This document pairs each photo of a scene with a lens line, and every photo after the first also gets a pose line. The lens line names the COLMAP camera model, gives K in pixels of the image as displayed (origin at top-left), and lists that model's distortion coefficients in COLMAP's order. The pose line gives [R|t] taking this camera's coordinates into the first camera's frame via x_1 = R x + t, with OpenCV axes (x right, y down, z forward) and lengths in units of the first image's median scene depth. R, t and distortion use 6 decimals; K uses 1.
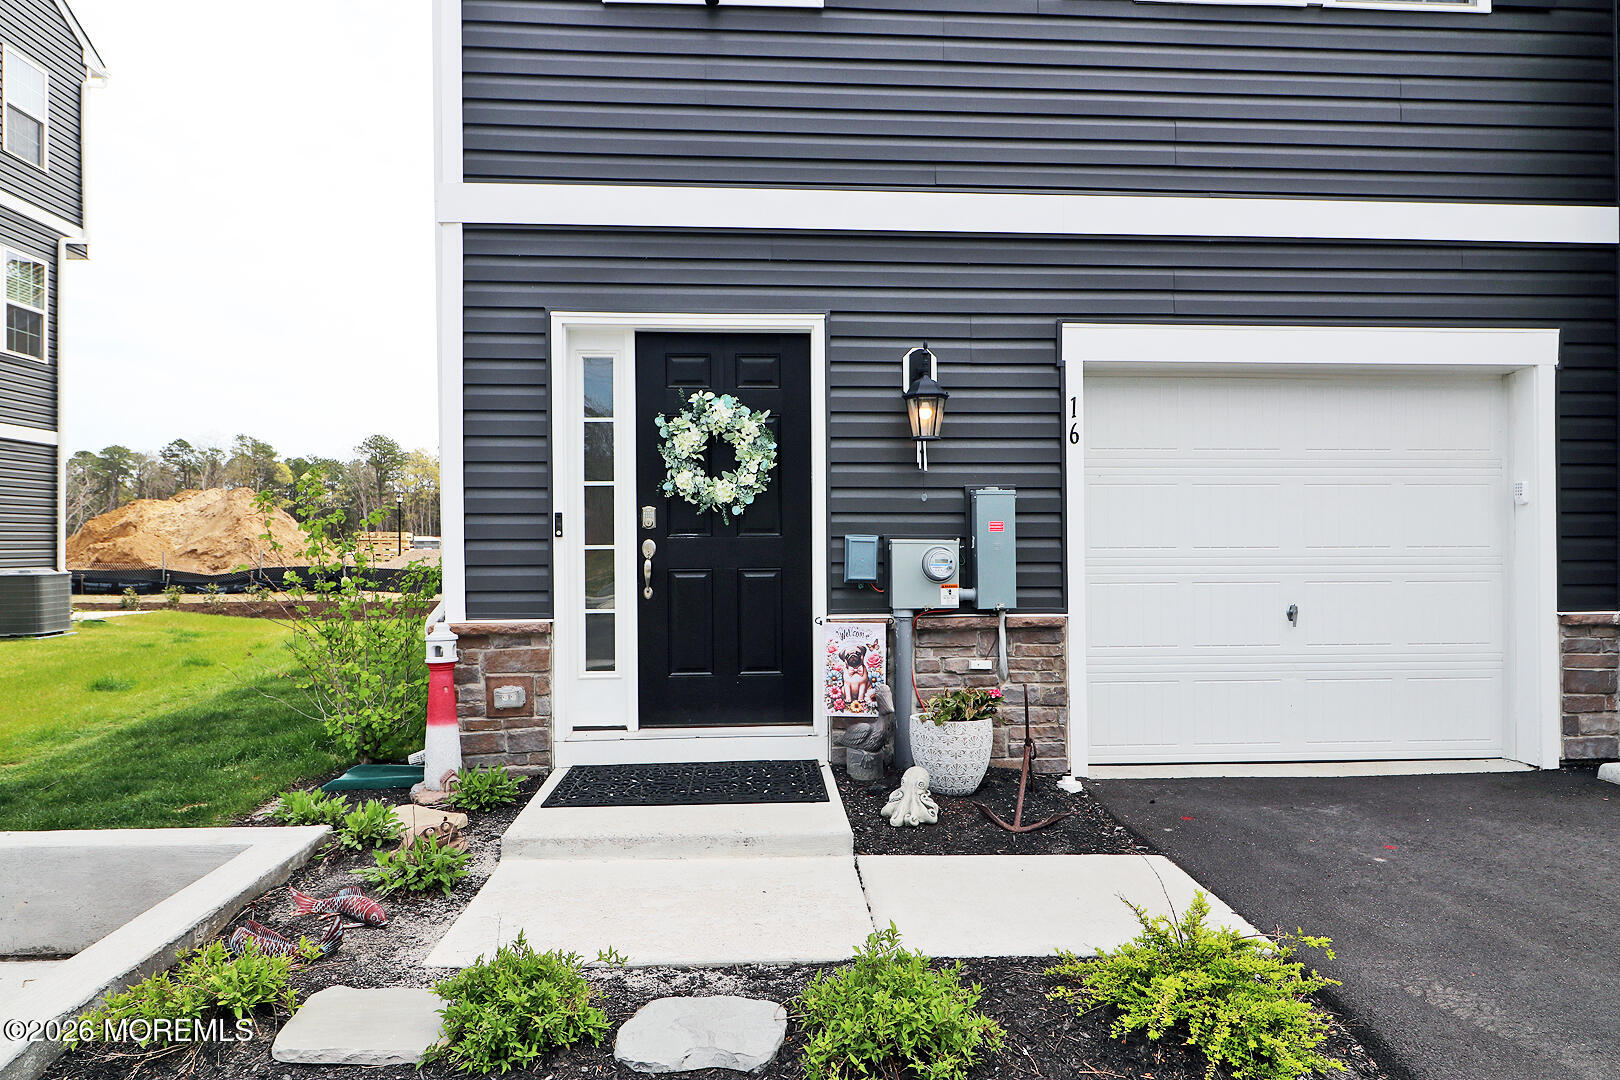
lens RADIAL K [[969.1, 0, 809.7], [0, 969.1, 546.3], [0, 0, 1]] dist [-0.001449, -0.002195]
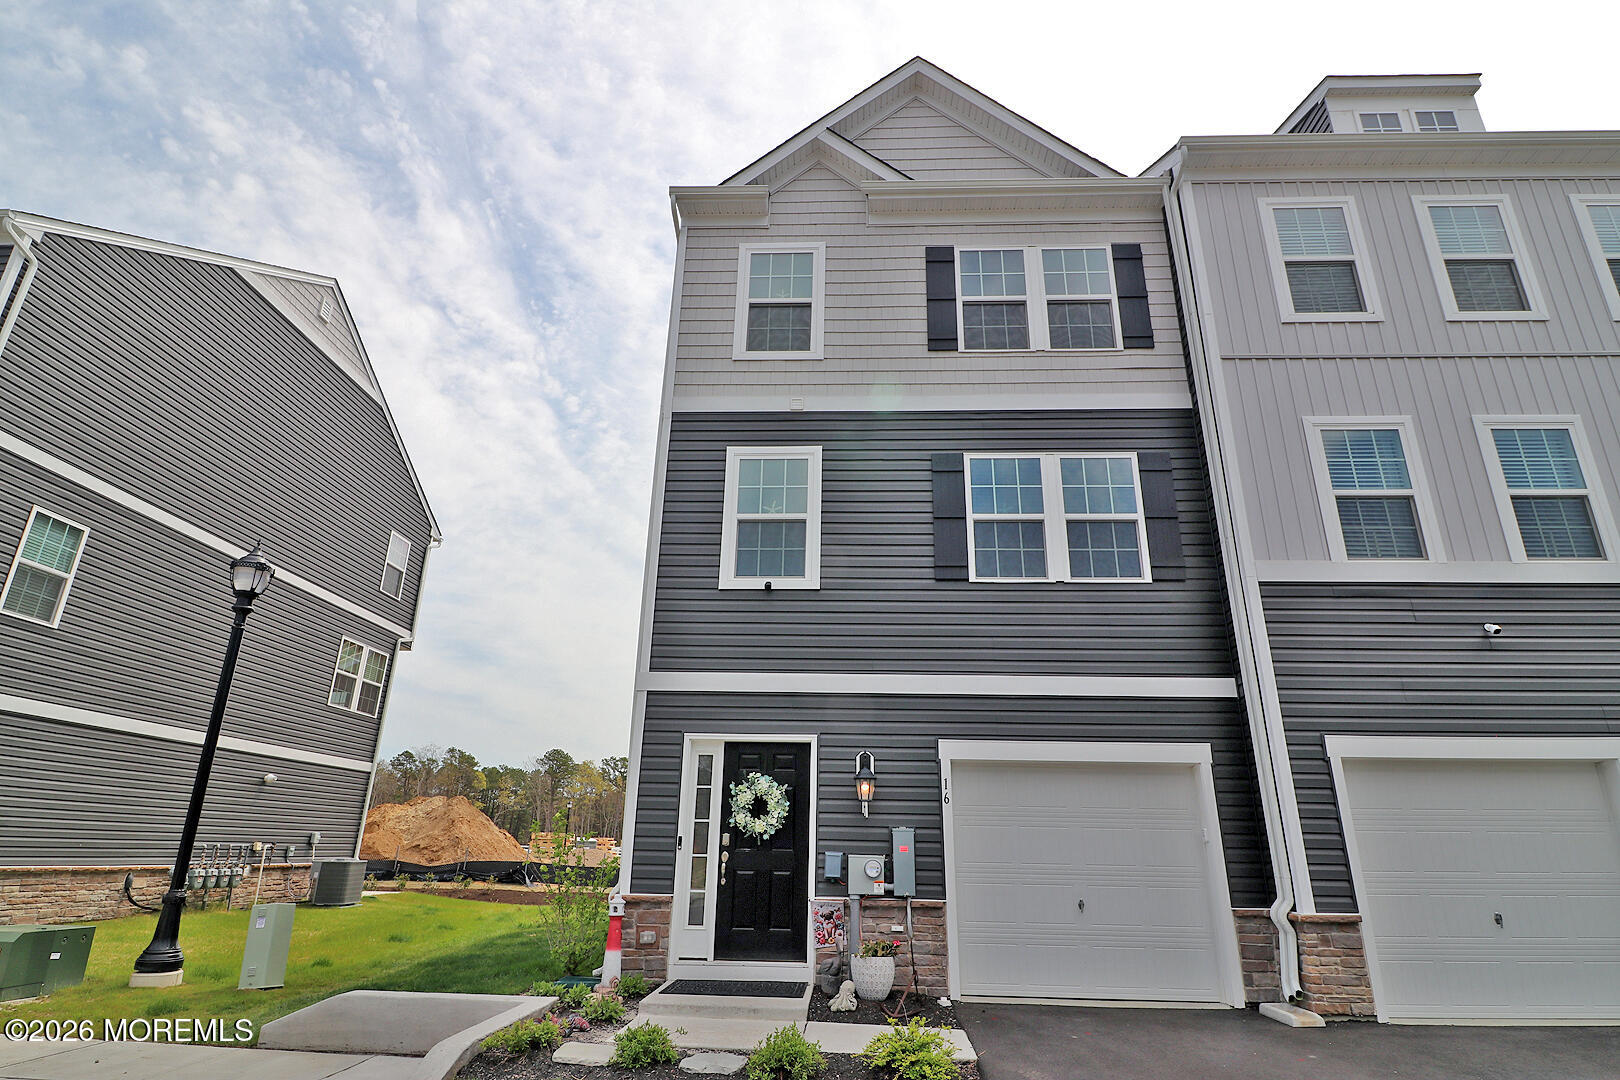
lens RADIAL K [[866.1, 0, 820.4], [0, 866.1, 532.2], [0, 0, 1]] dist [-0.005812, -0.000755]
pose [[0.992865, -0.018942, -0.117729, 0.237074], [-0.022961, 0.938457, -0.344633, -0.014667], [0.117011, 0.344877, 0.931326, -0.800048]]
